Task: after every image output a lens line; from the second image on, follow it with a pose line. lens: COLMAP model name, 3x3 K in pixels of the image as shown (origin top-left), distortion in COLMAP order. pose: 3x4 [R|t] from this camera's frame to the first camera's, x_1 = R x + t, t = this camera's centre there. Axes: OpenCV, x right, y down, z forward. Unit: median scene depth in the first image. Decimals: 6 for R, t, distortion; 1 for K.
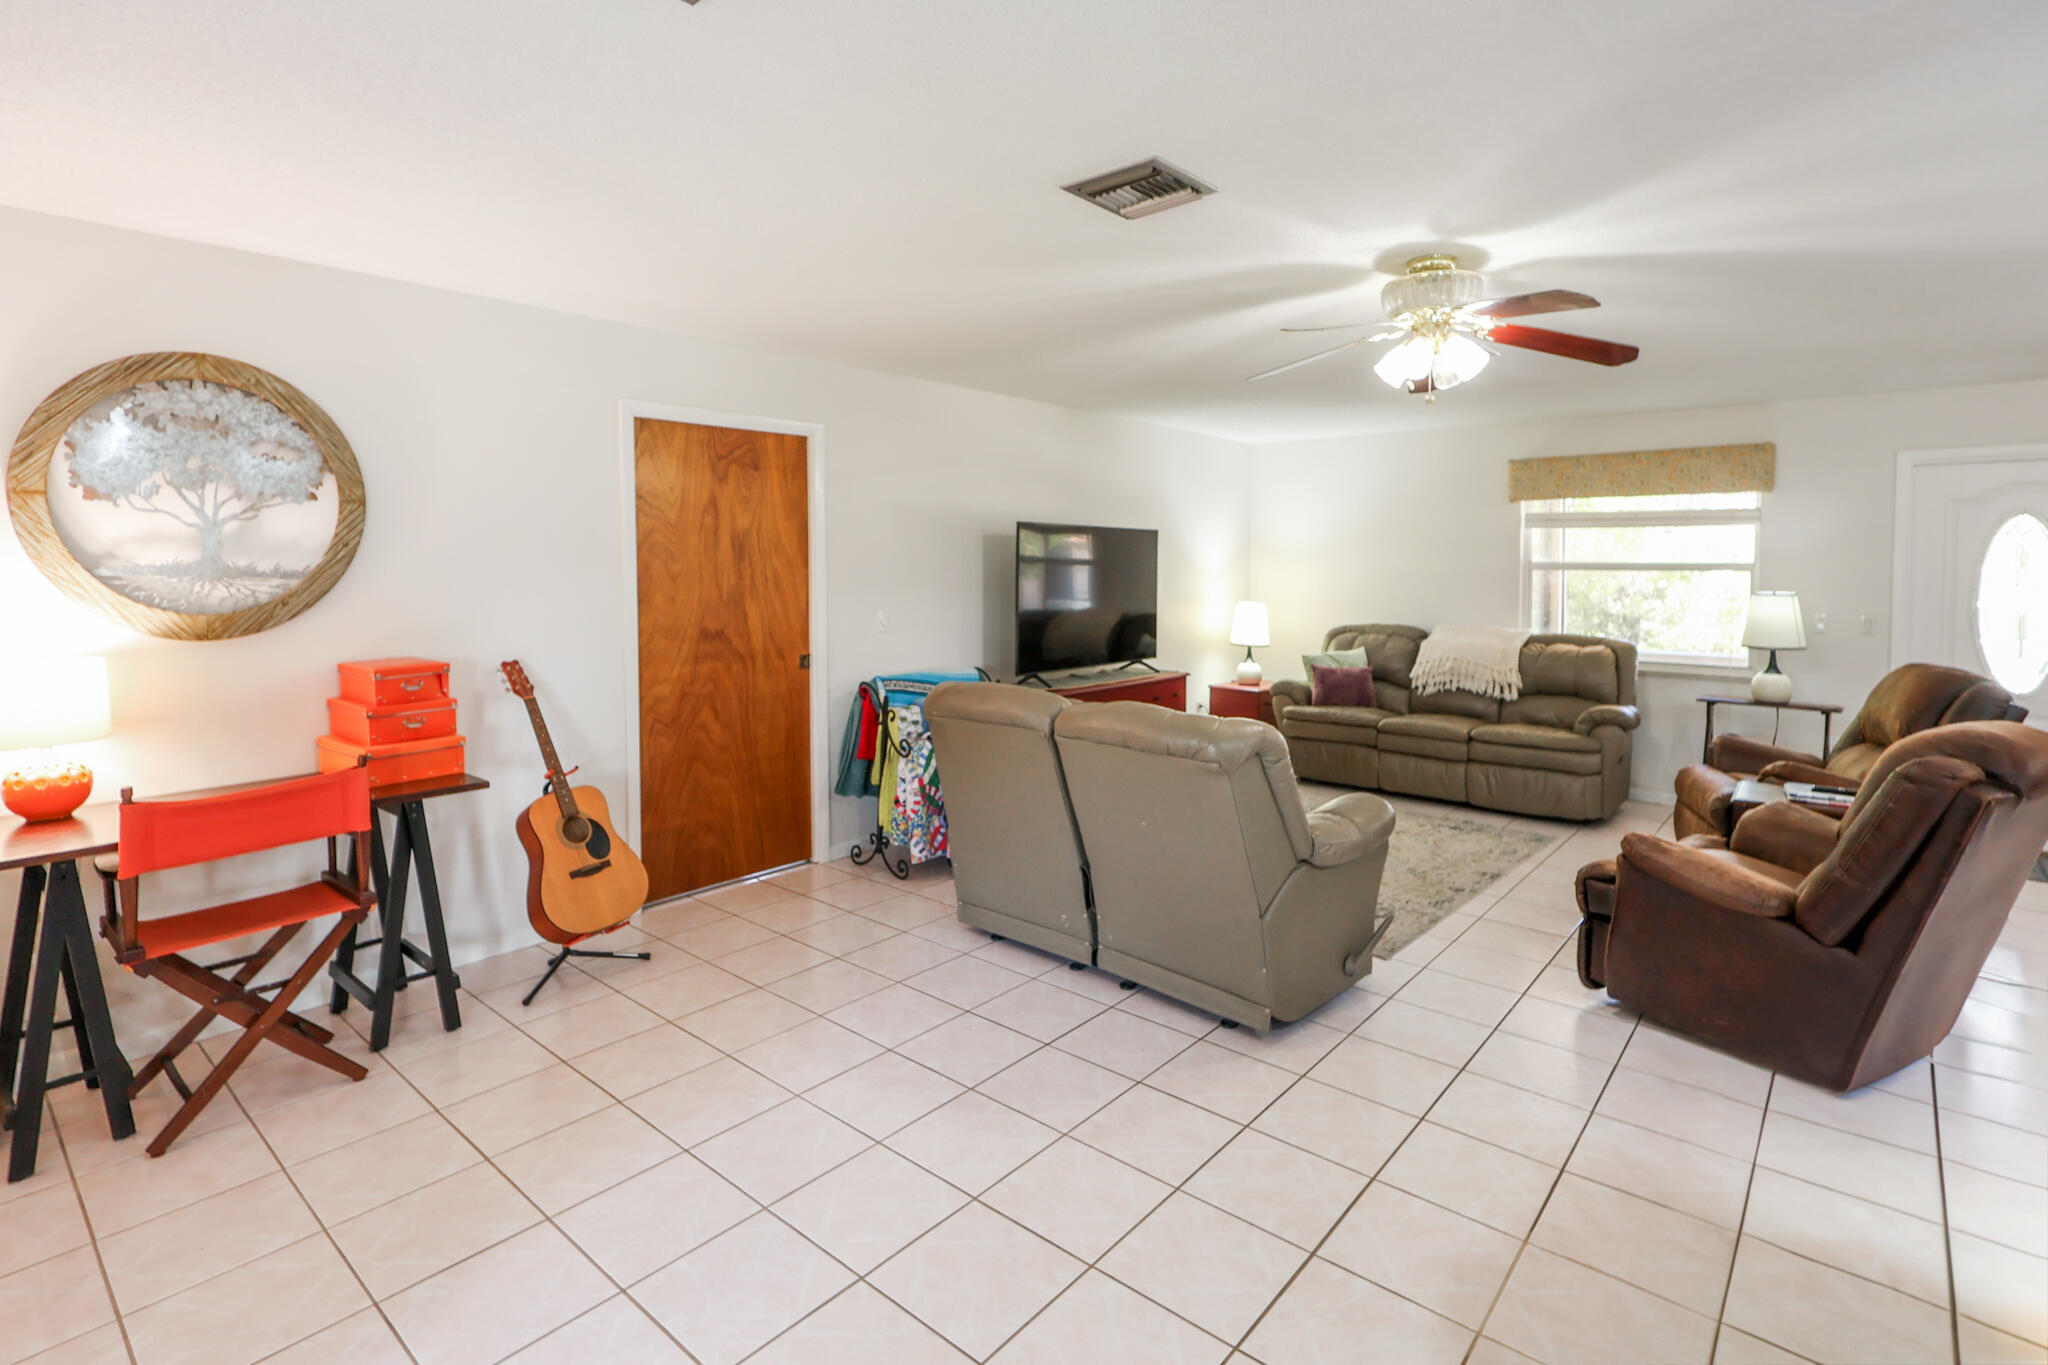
lens RADIAL K [[1013.4, 0, 1001.6], [0, 1013.4, 592.7], [0, 0, 1]] dist [-0.000523, -0.000196]
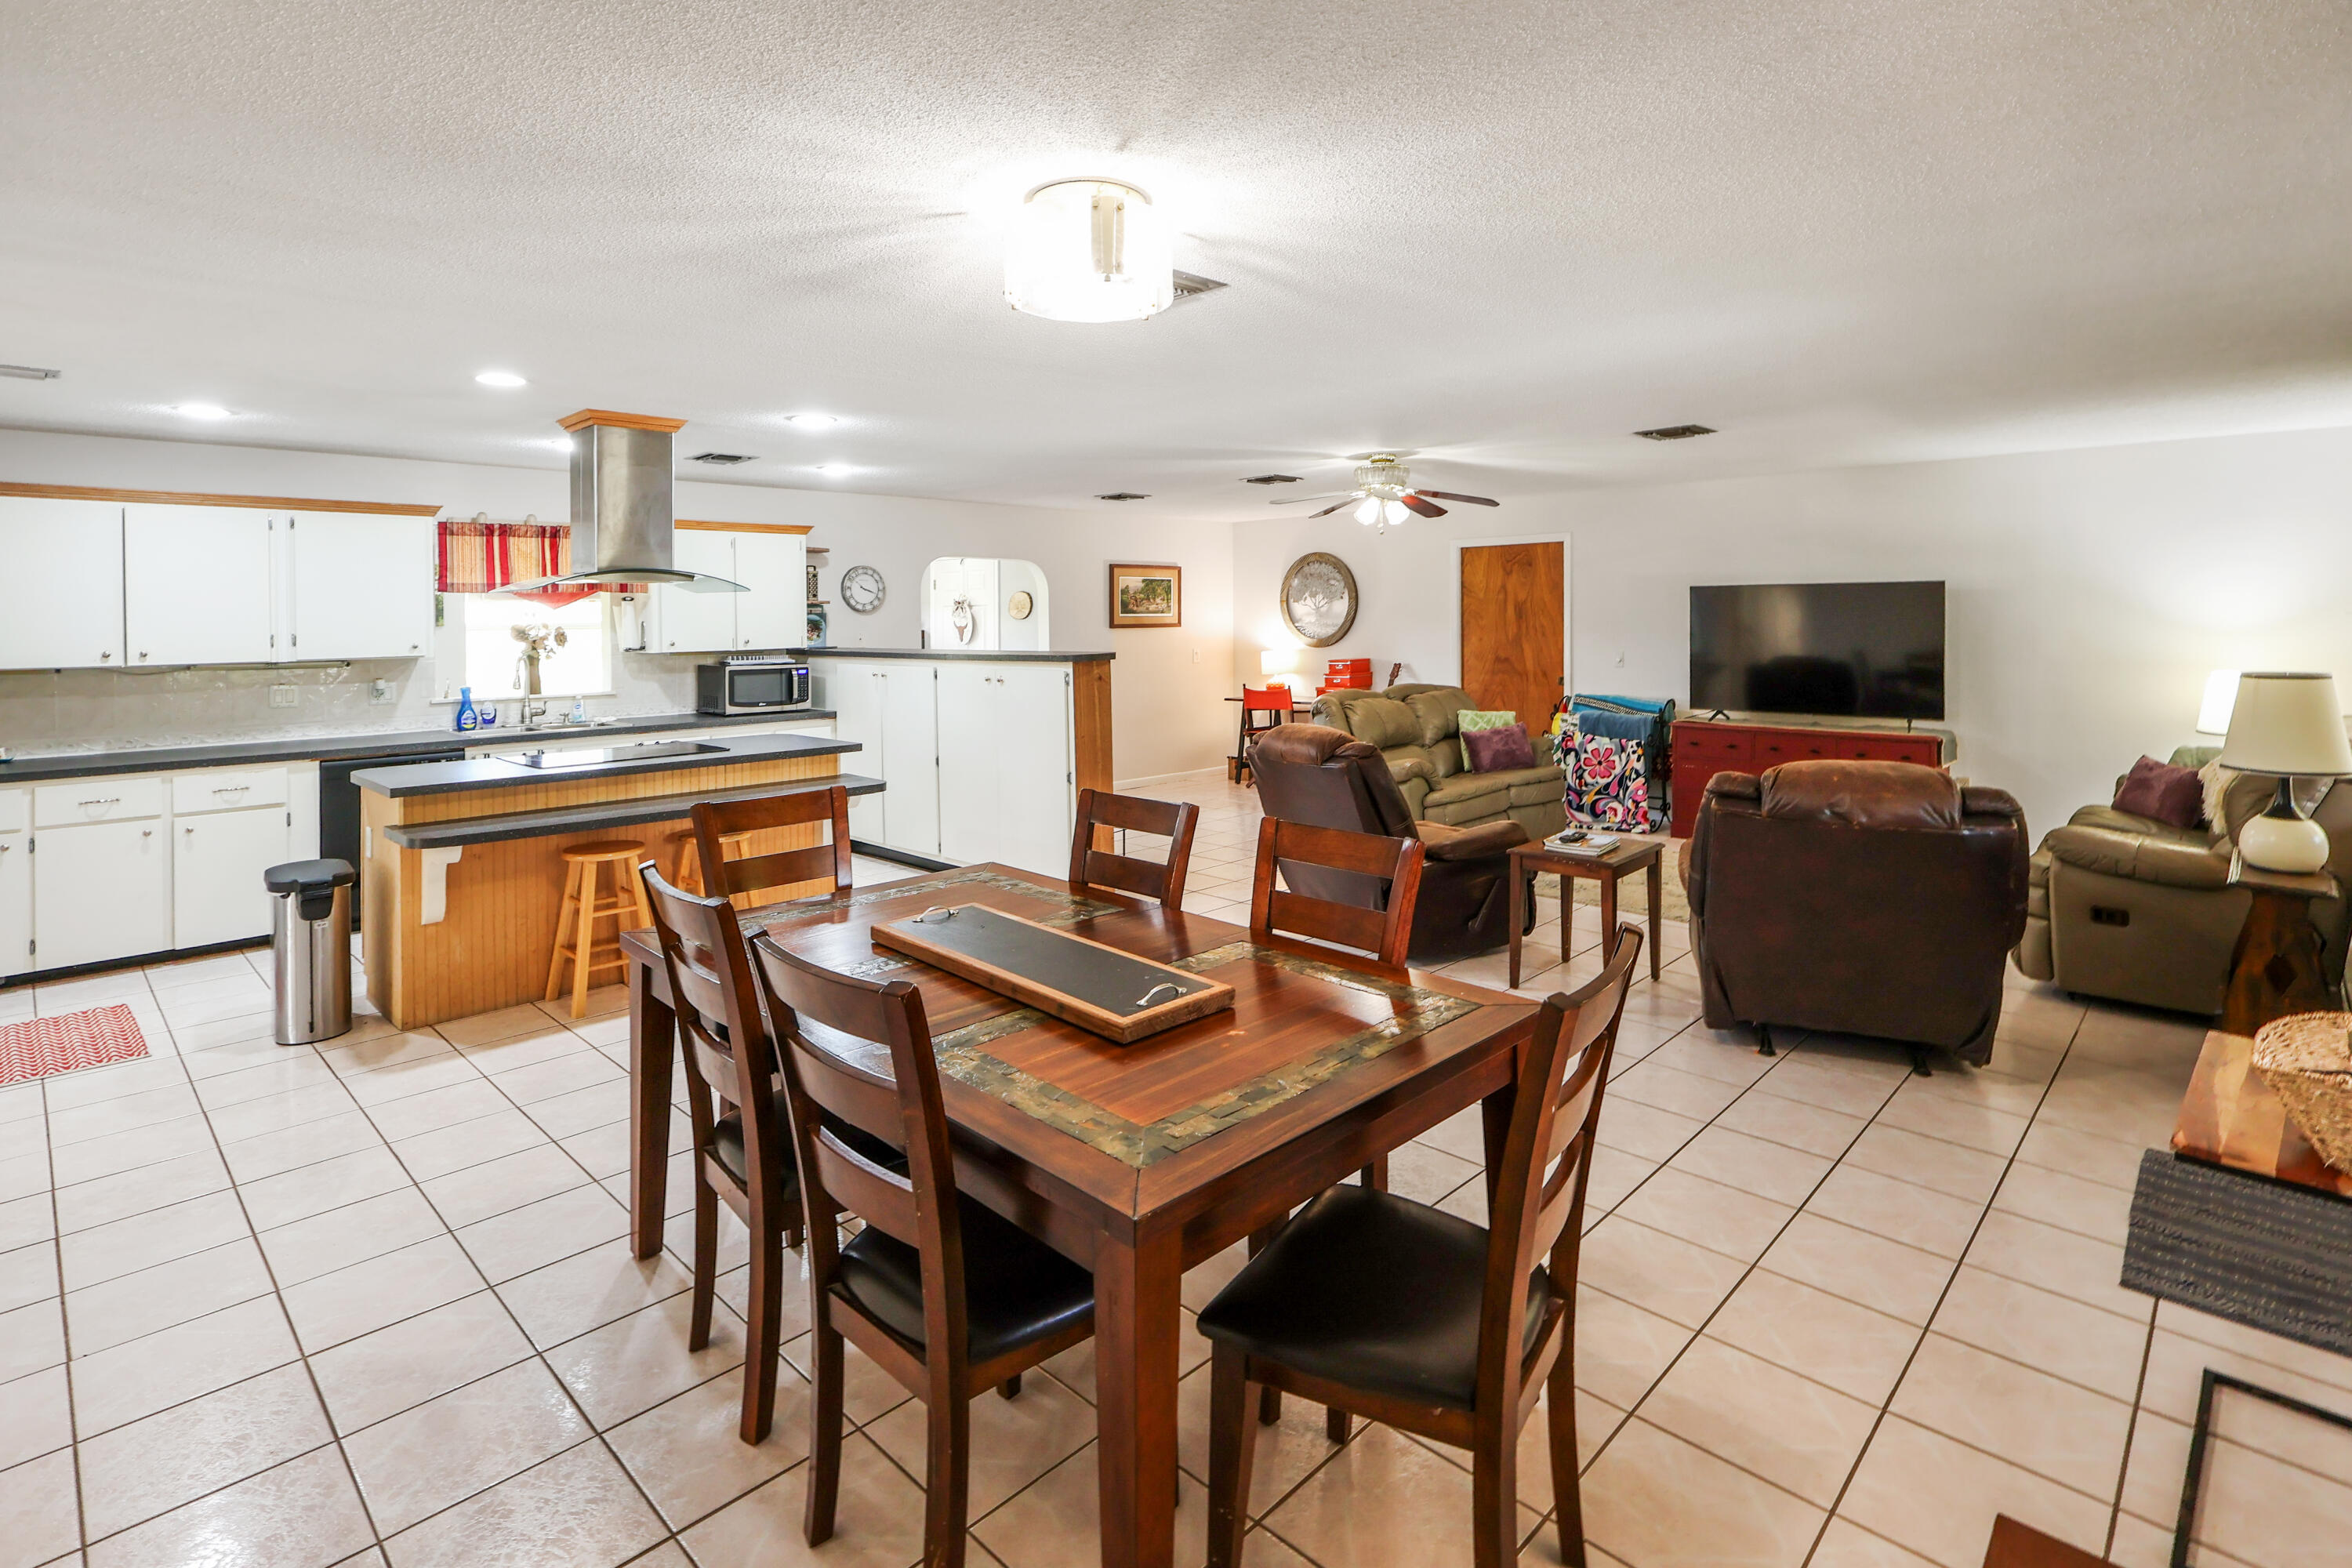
lens RADIAL K [[1163.8, 0, 1178.7], [0, 1163.8, 606.7], [0, 0, 1]] dist [-0.000523, -0.000196]
pose [[-0.039774, -0.009909, -0.999160, 1.668394], [-0.017161, 0.999810, -0.009232, -0.021577], [0.999061, 0.016779, -0.039936, 0.458678]]
